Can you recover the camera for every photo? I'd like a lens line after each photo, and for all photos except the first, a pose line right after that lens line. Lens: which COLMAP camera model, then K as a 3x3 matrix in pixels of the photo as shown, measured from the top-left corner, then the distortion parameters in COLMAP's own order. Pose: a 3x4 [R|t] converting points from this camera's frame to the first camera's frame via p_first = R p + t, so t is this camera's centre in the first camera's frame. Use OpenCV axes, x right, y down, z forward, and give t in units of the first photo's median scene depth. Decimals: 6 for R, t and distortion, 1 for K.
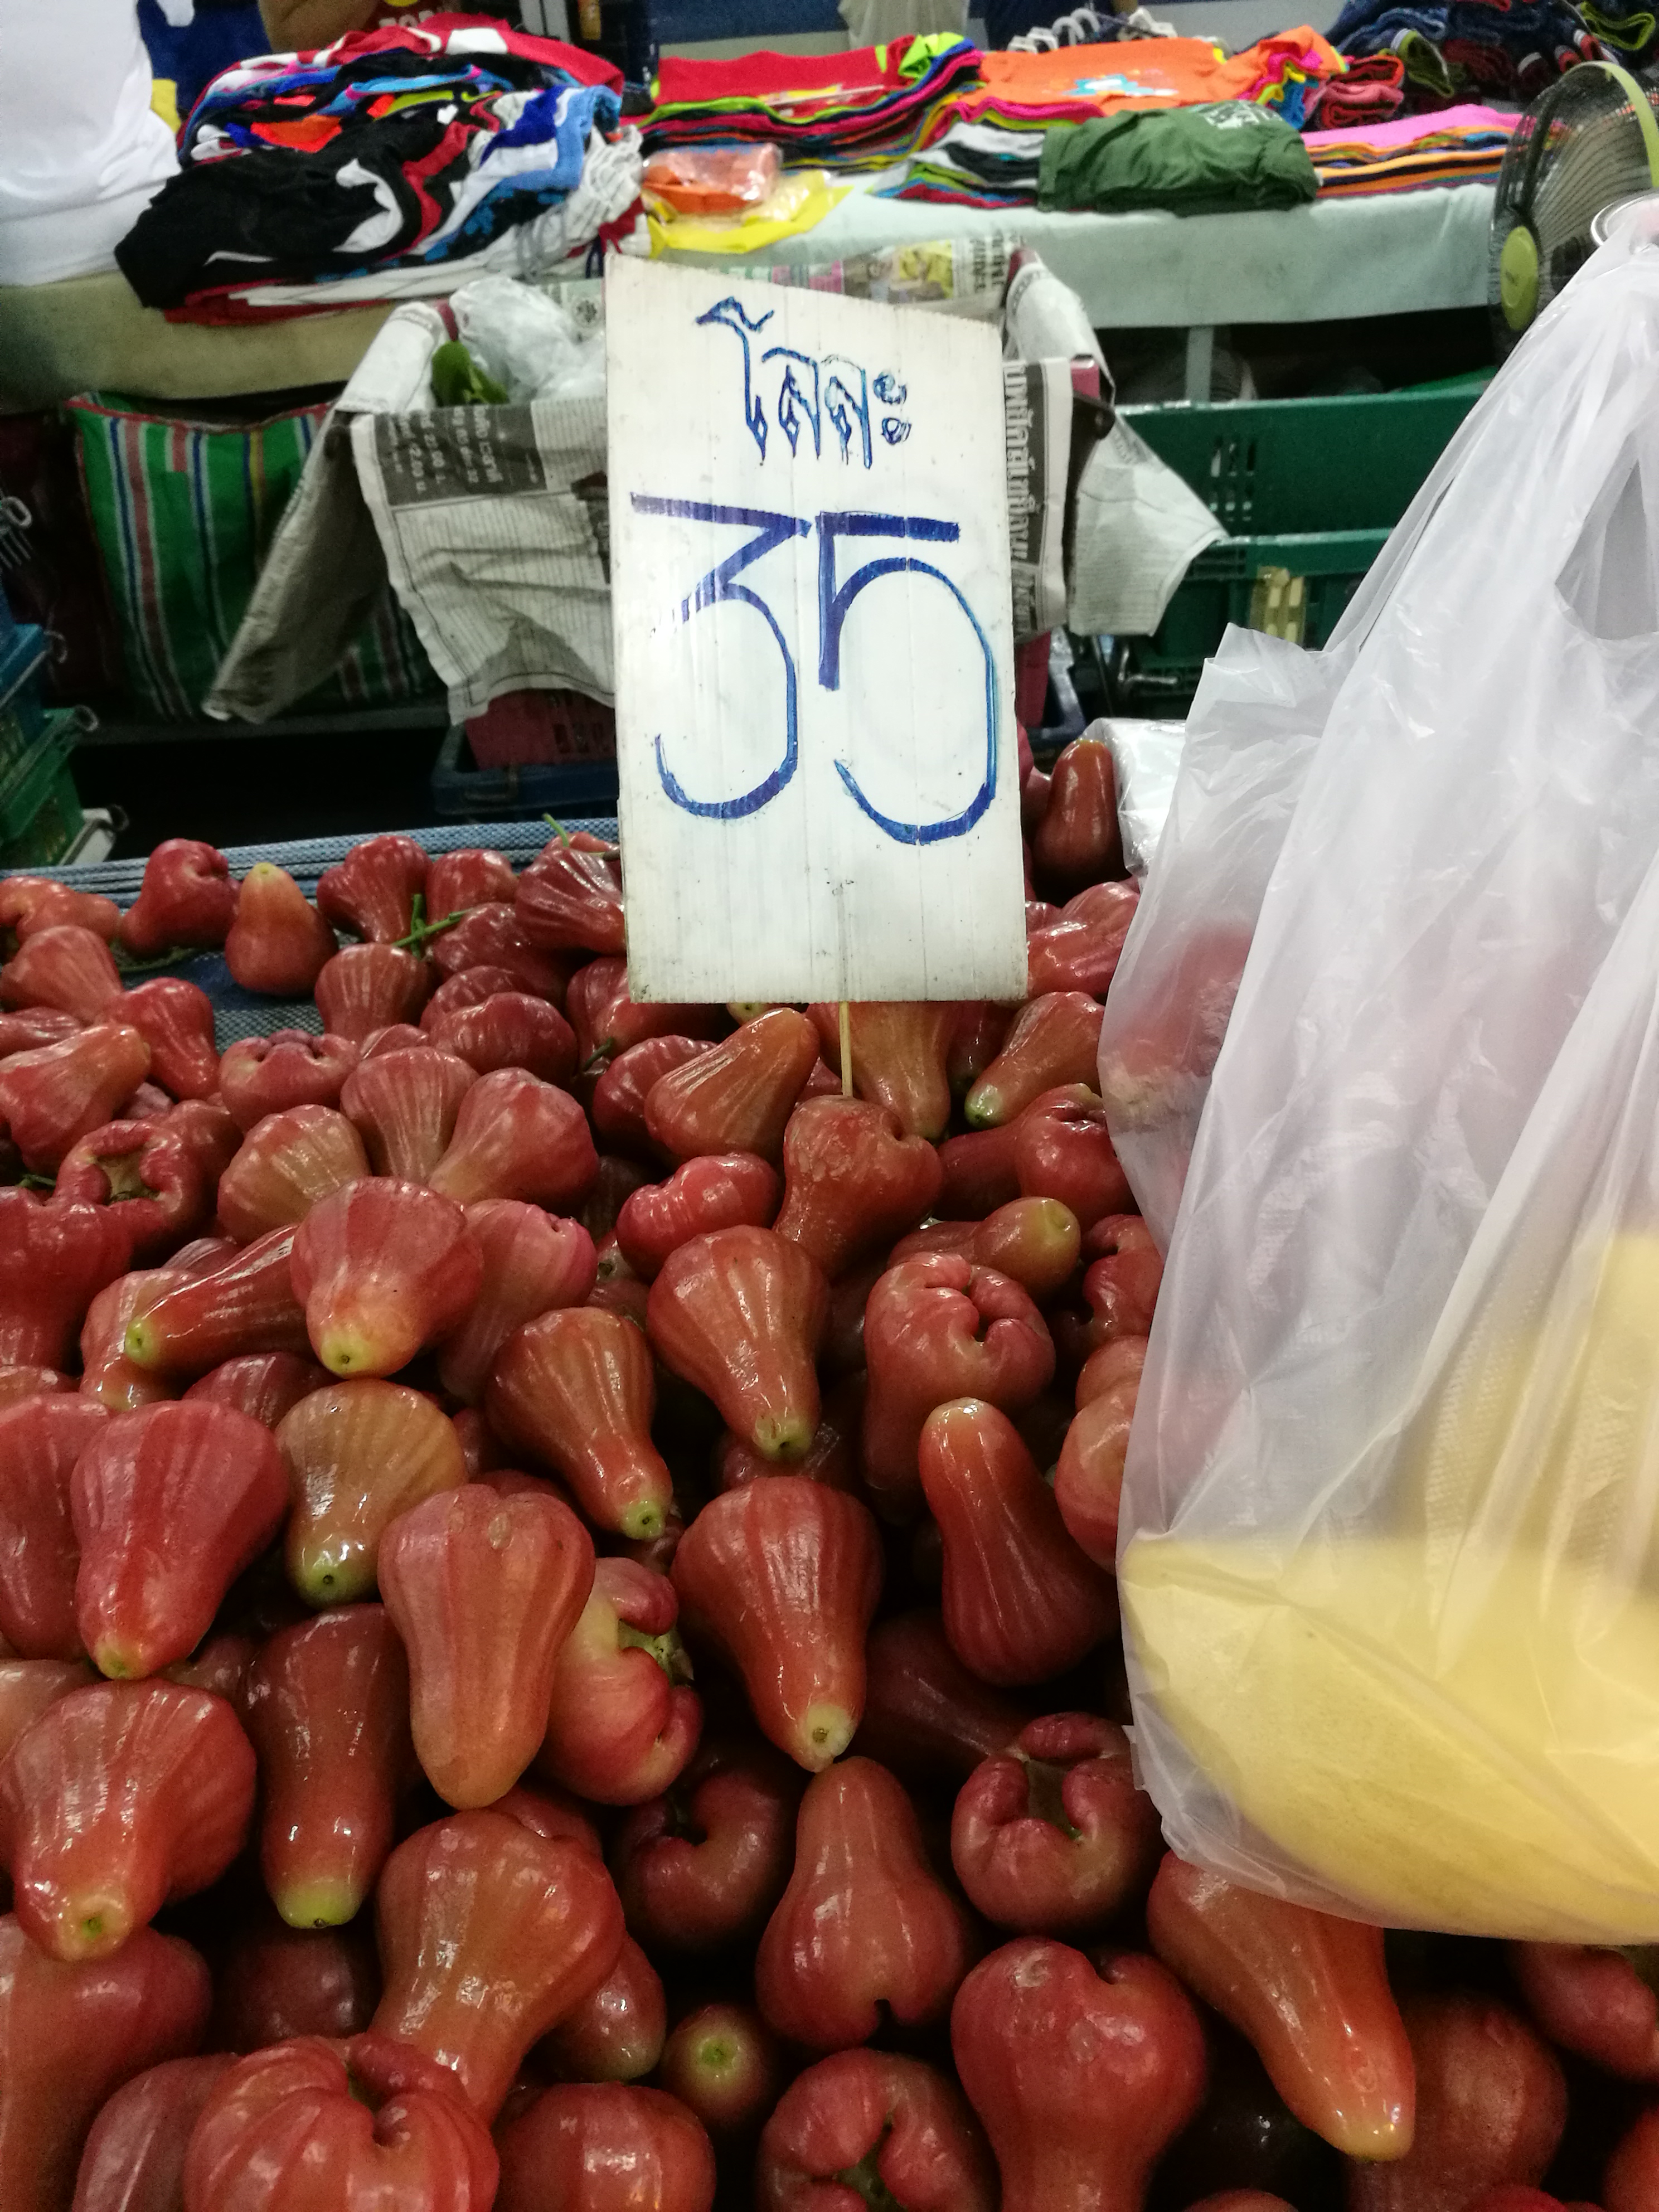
lens RADIAL K [[1730.4, 0, 829.5], [0, 1730.4, 1106.0], [0, 0, 1]] dist [0.004672, -0.010712]
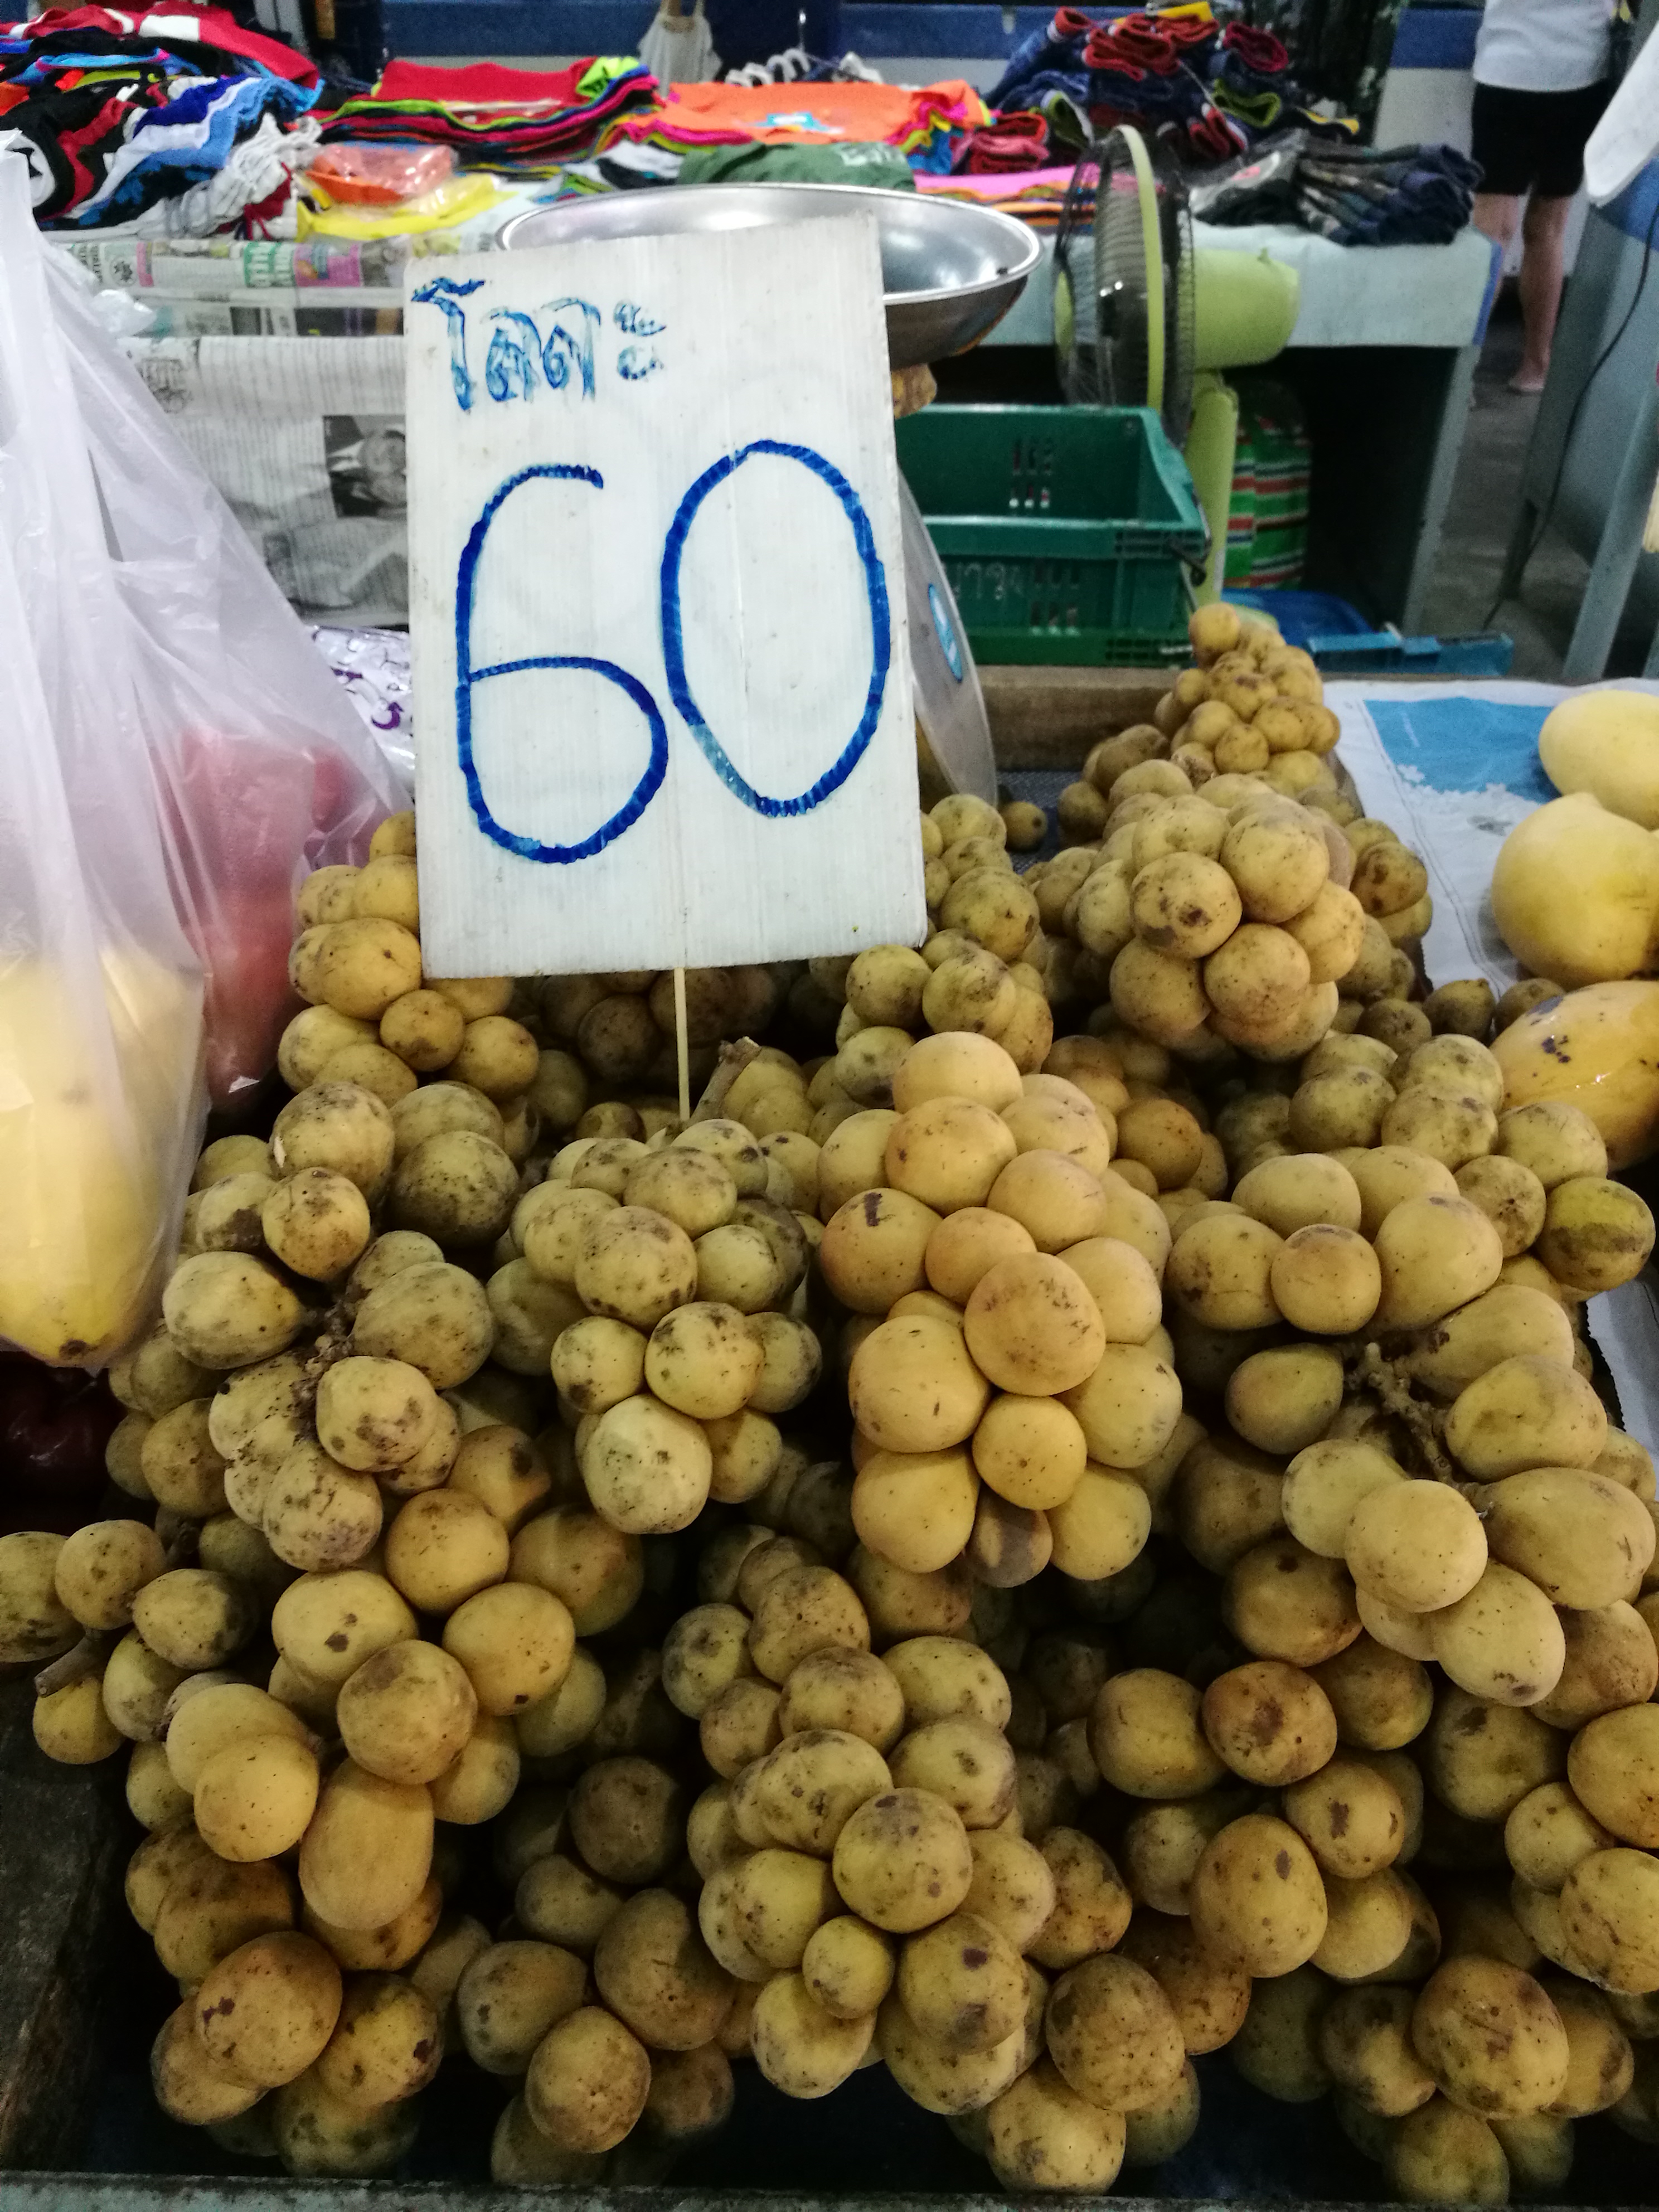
lens RADIAL K [[1728.4, 0, 829.5], [0, 1728.4, 1106.0], [0, 0, 1]] dist [0.013124, -0.018340]
pose [[0.997288, 0.062137, 0.039448, 0.199283], [-0.061446, 0.997939, -0.018488, 0.038153], [-0.040516, 0.016014, 0.999051, -0.063955]]
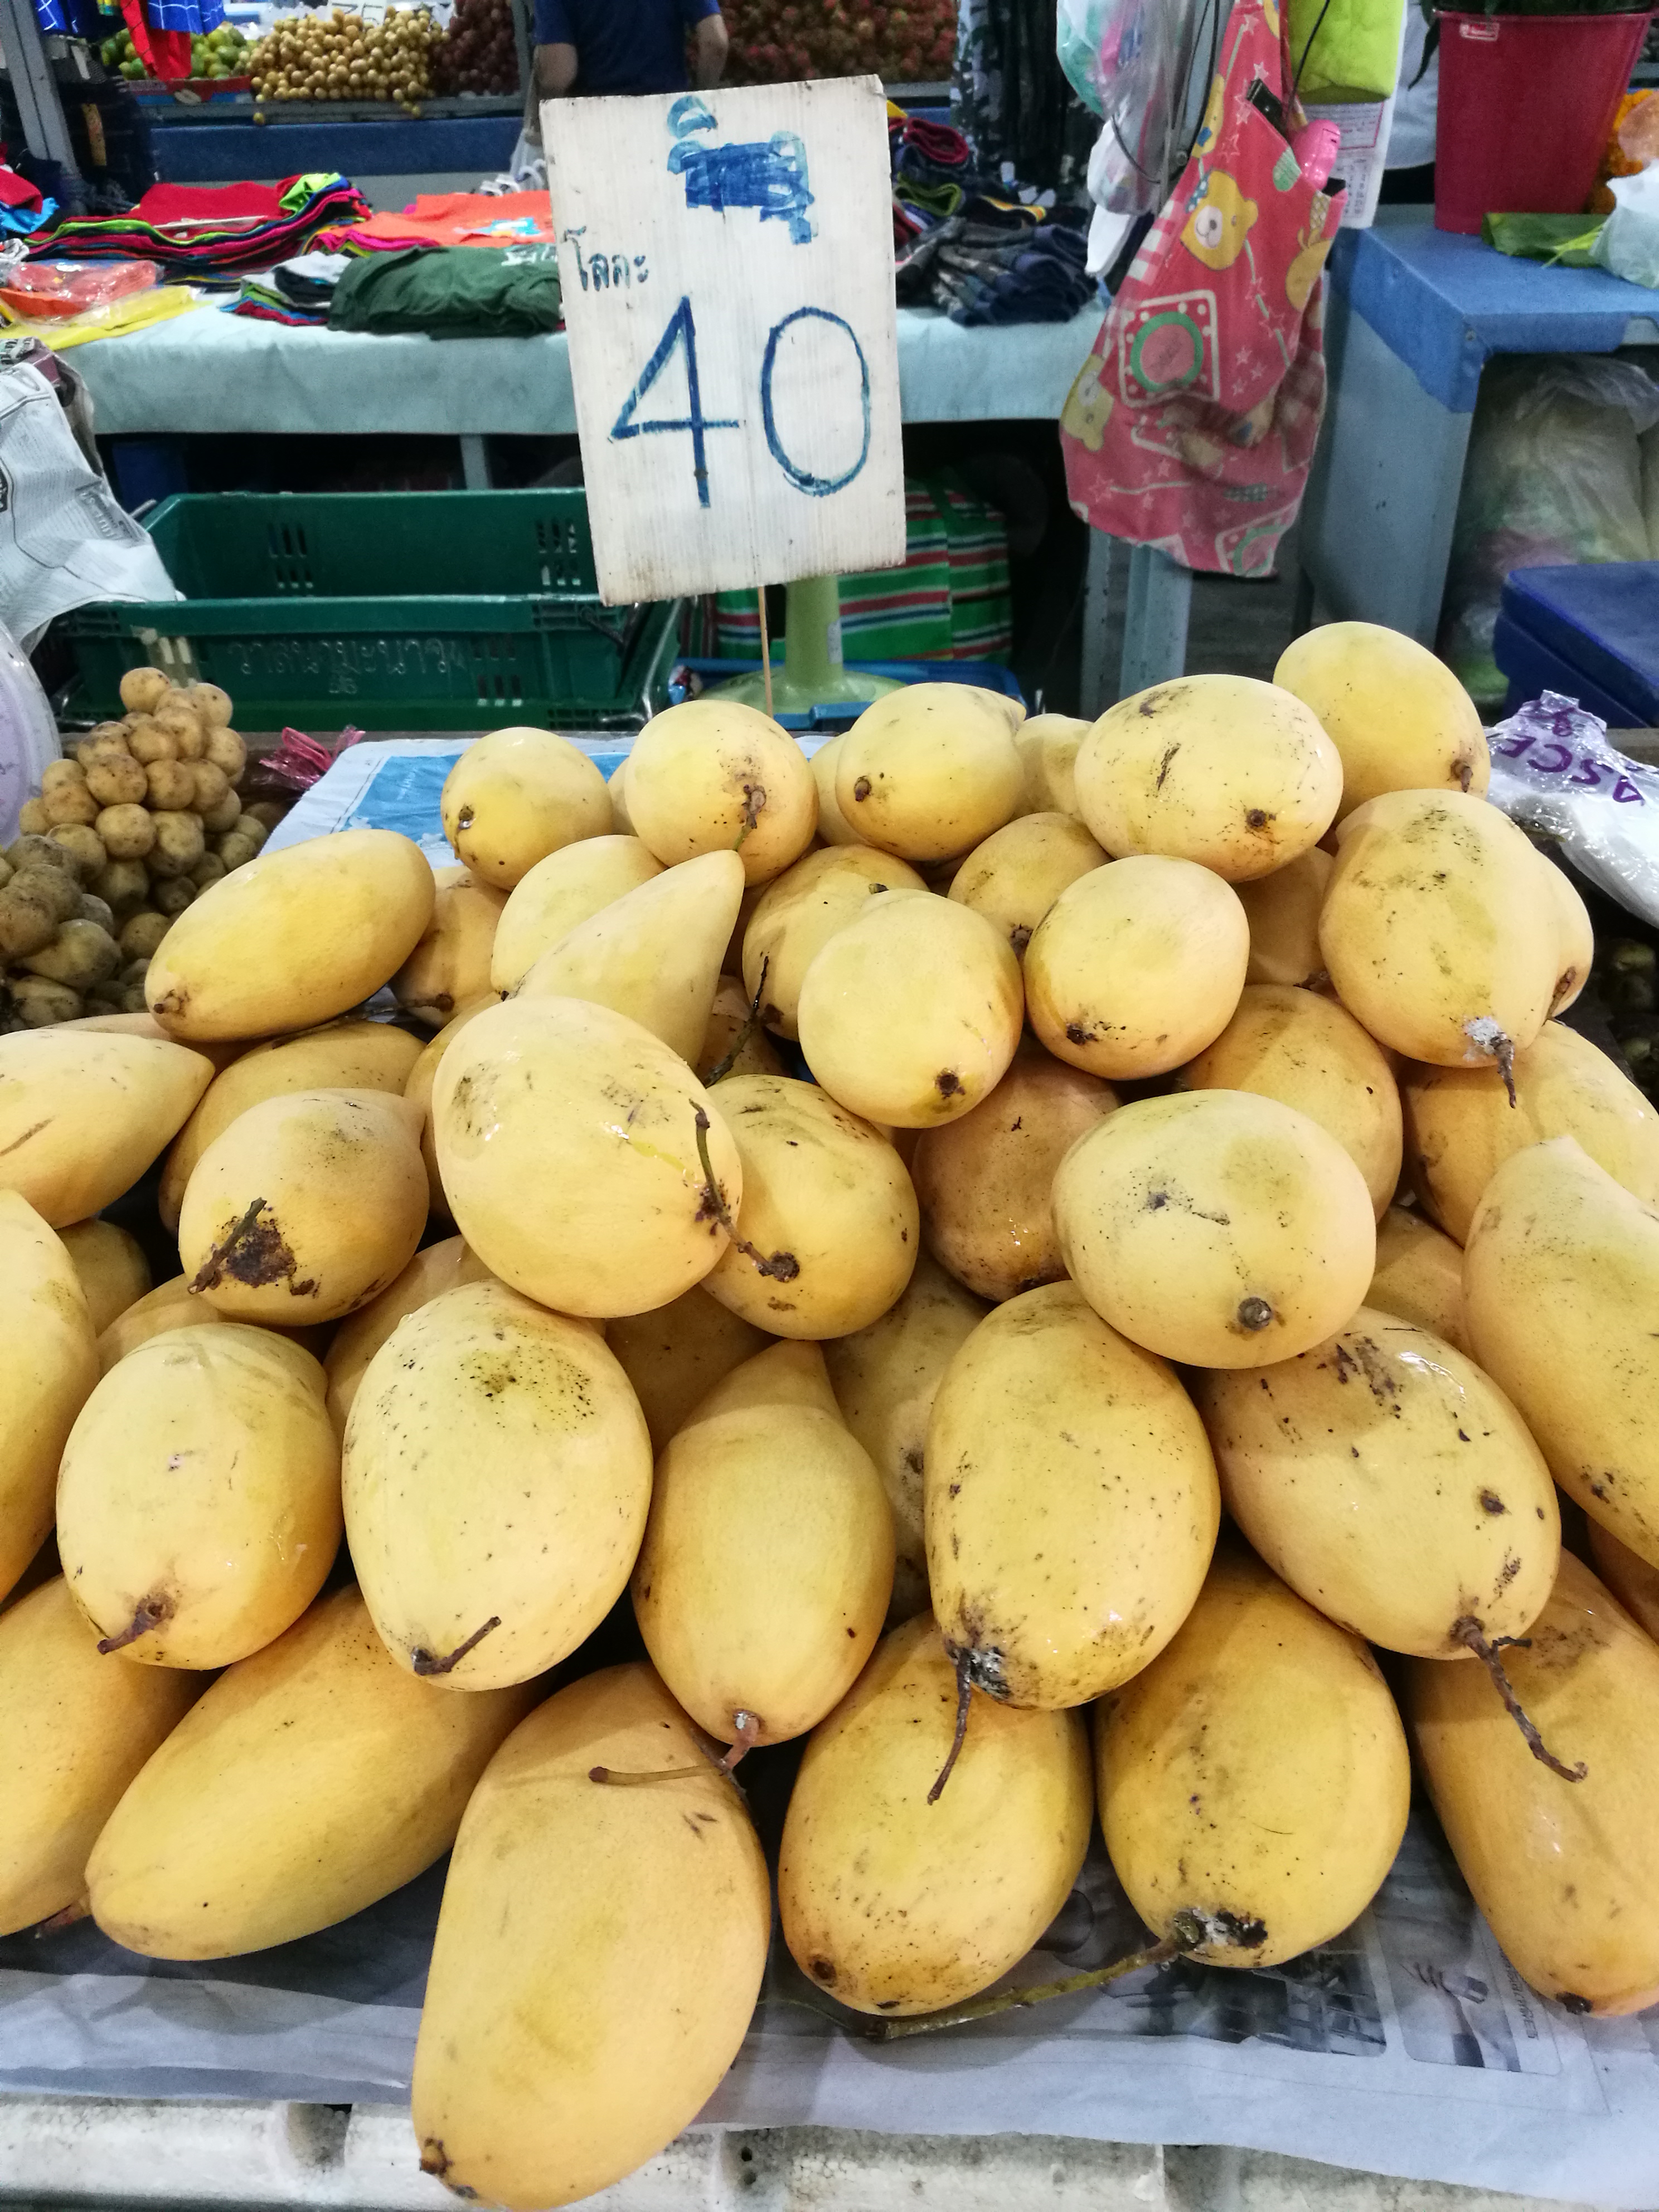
lens RADIAL K [[1752.0, 0, 831.3], [0, 1752.0, 1067.0], [0, 0, 1]] dist [-0.003456, 0.007606]
pose [[0.997995, 0.058257, -0.024746, 0.470964], [-0.060135, 0.994689, -0.083527, 0.027975], [0.019749, 0.084847, 0.996198, -0.070977]]
